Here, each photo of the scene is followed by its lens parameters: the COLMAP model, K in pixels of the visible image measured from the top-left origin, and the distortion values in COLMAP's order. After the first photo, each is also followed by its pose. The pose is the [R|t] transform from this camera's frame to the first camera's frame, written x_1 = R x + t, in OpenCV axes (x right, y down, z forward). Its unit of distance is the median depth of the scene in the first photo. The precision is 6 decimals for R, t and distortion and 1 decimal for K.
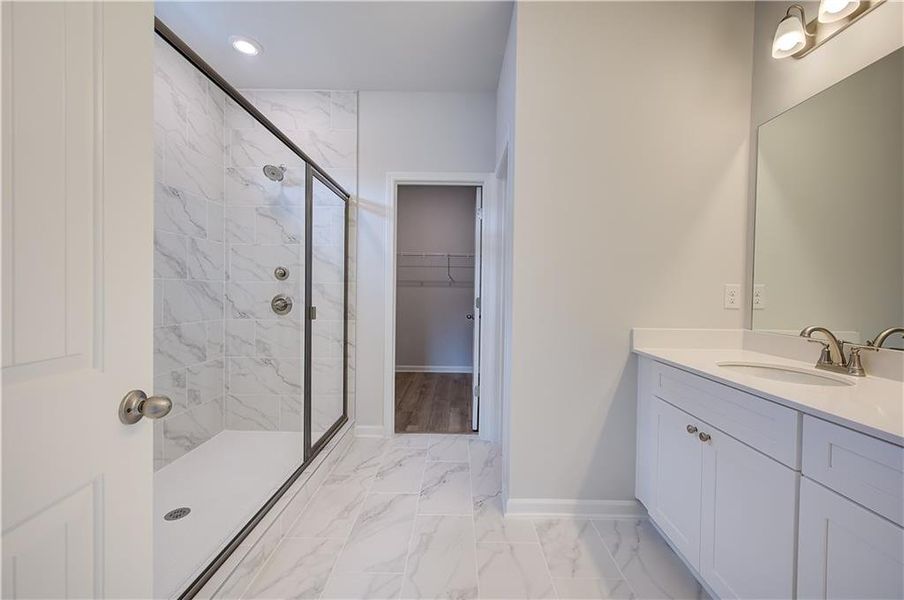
lens RADIAL K [[364.0, 0, 454.0], [0, 364.0, 301.5], [0, 0, 1]] dist [0.000335, -0.000020]
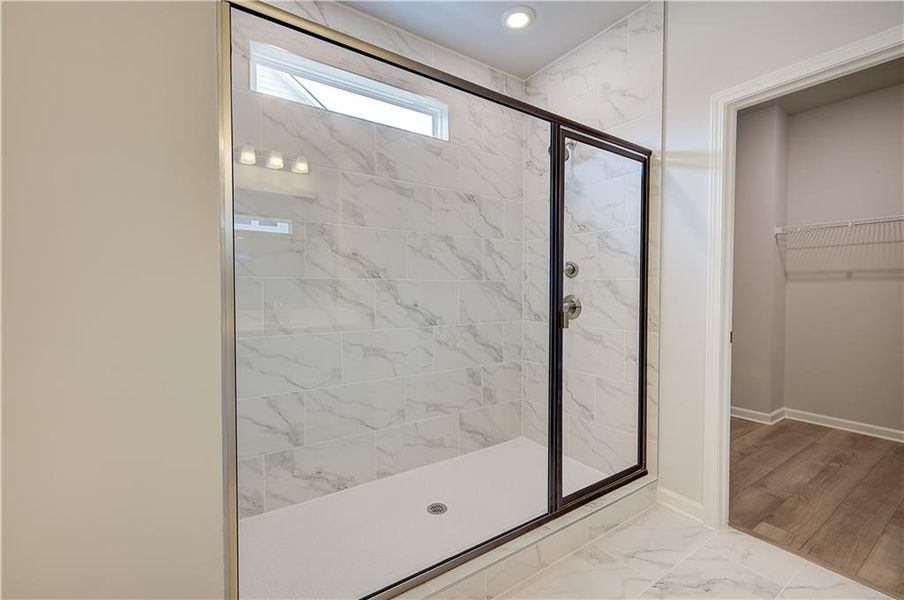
lens RADIAL K [[391.3, 0, 452.0], [0, 391.3, 300.0], [0, 0, 1]] dist [0.001775, 0.000872]
pose [[0.570233, 0.008589, -0.821438, 0.116870], [-0.013498, 0.999908, 0.001084, -0.005546], [0.821372, 0.010470, 0.570297, 0.276588]]
